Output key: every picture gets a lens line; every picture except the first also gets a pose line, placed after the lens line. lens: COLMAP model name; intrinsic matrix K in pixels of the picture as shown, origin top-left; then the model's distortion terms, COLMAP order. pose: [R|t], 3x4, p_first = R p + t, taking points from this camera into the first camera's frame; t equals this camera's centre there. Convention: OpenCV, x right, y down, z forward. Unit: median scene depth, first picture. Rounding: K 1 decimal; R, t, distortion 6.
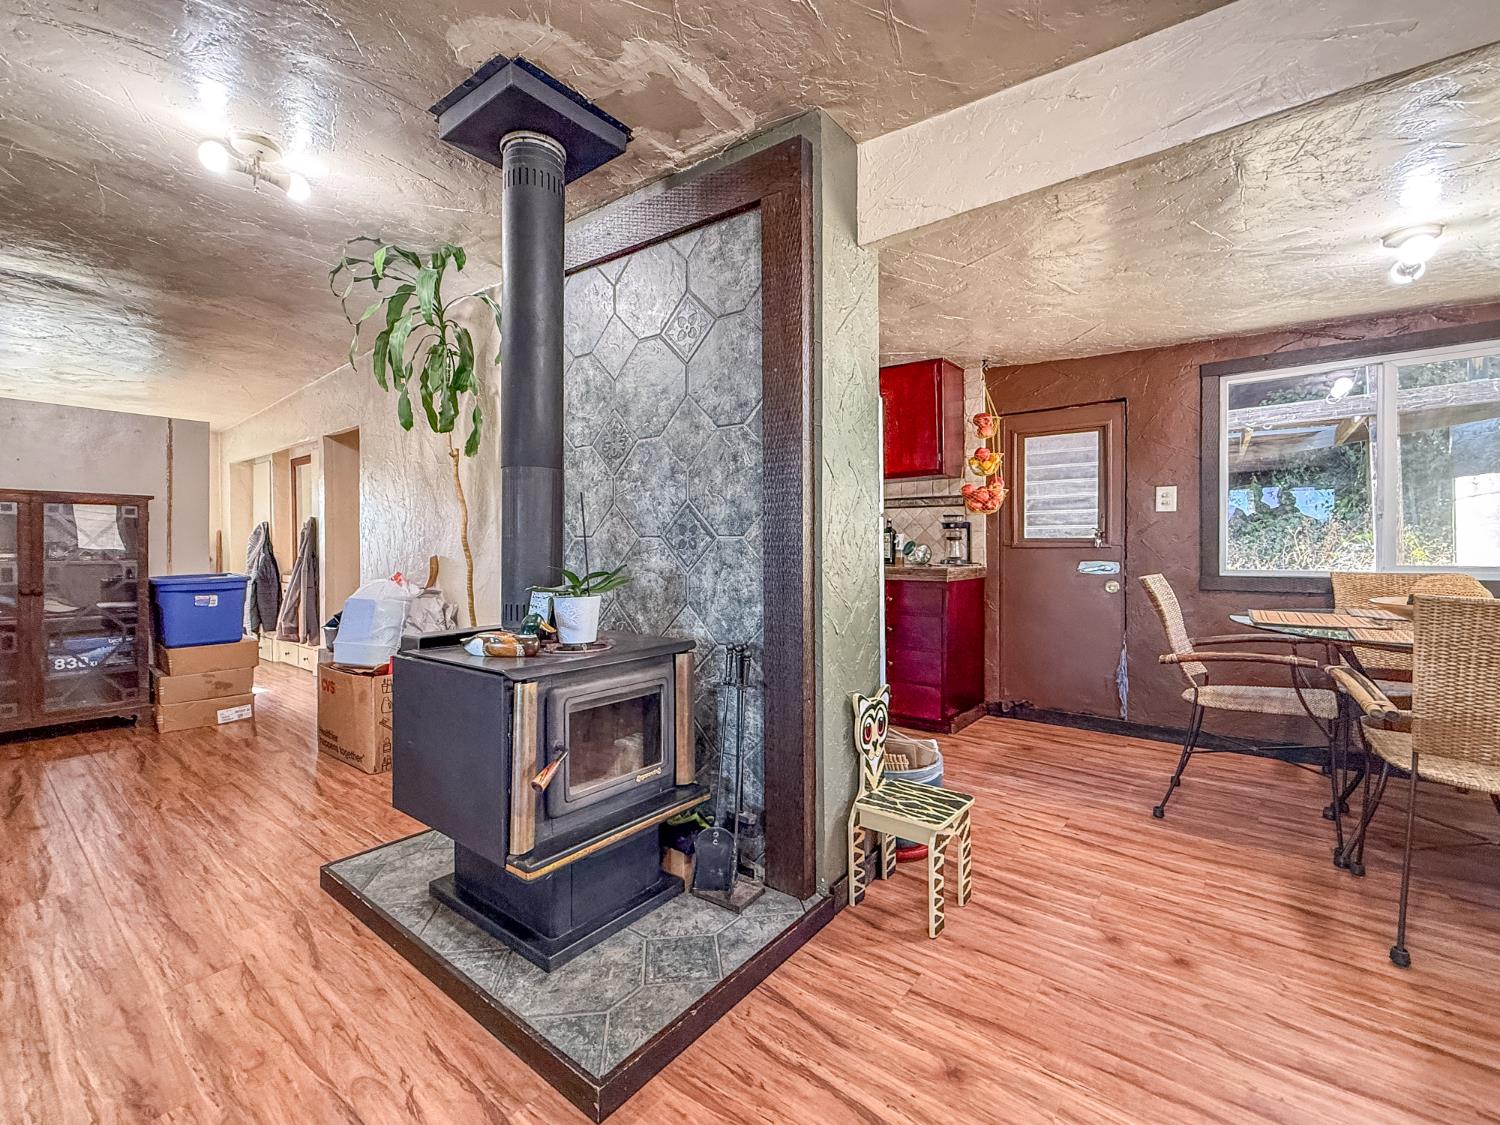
lens RADIAL K [[634.5, 0, 733.0], [0, 634.5, 551.9], [0, 0, 1]] dist [0.000323, 0.000373]
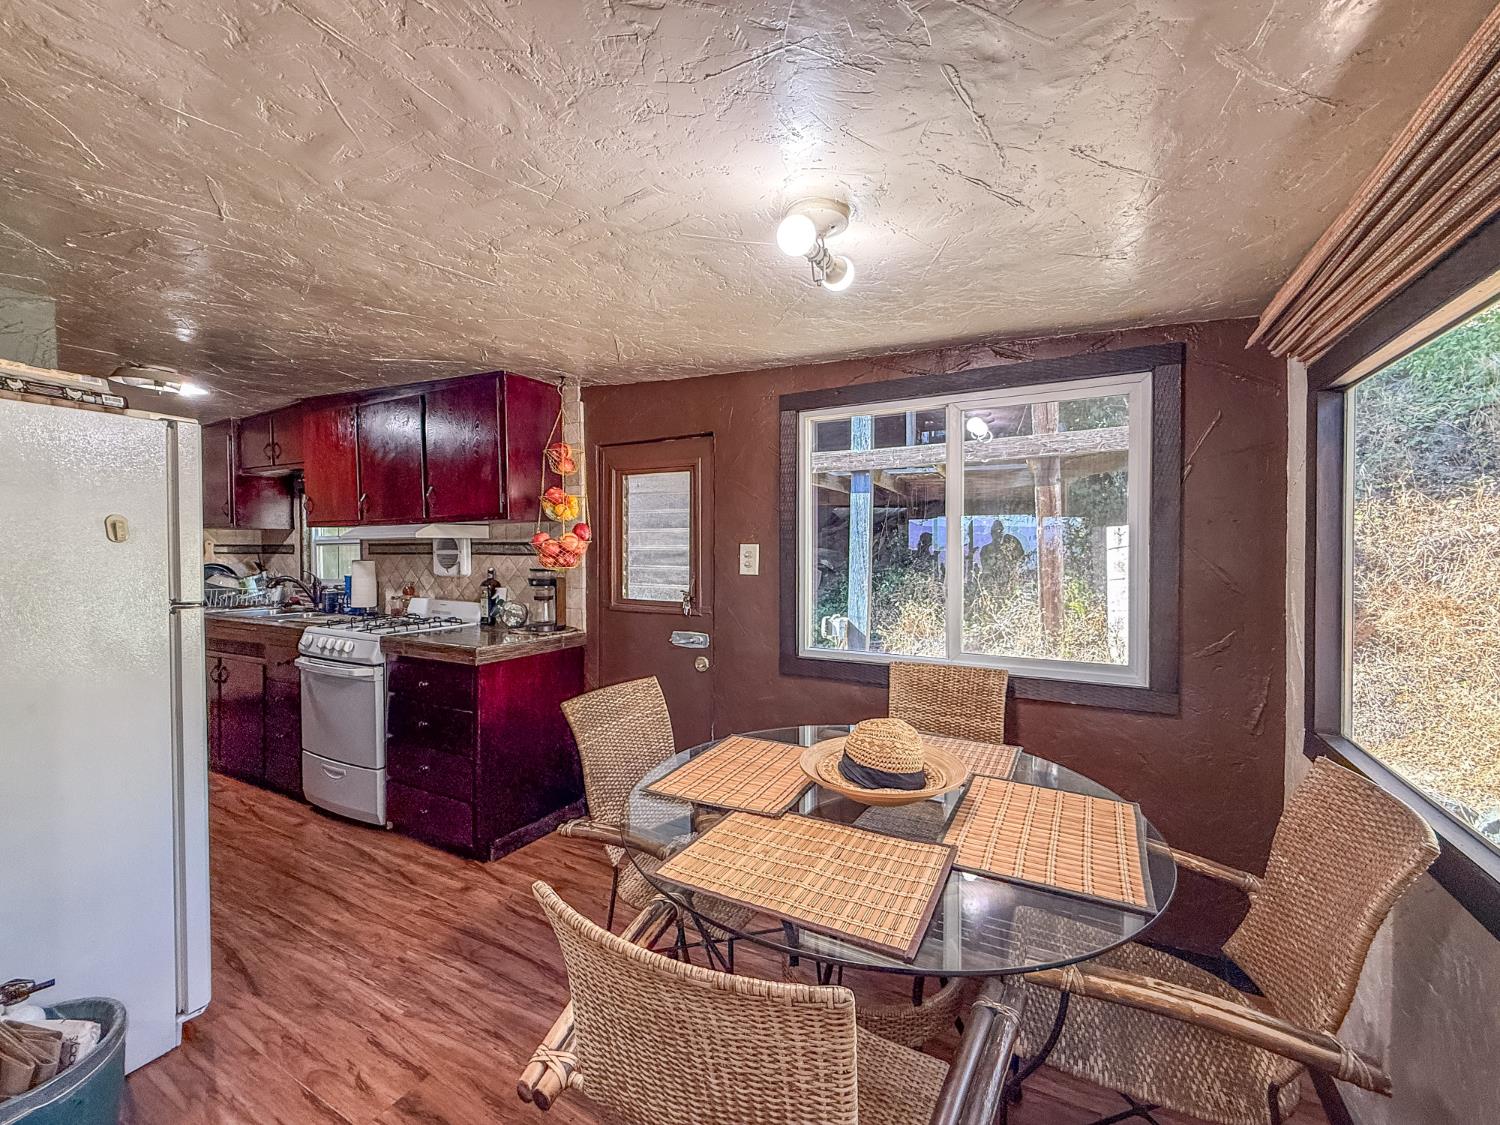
lens RADIAL K [[602.4, 0, 750.0], [0, 602.4, 562.5], [0, 0, 1]] dist [-0.000282, 0.000044]
pose [[0.982221, 0.000358, 0.187729, 0.509456], [-0.002878, 0.999909, 0.013150, -0.084215], [-0.187707, -0.013456, 0.982133, 0.228298]]
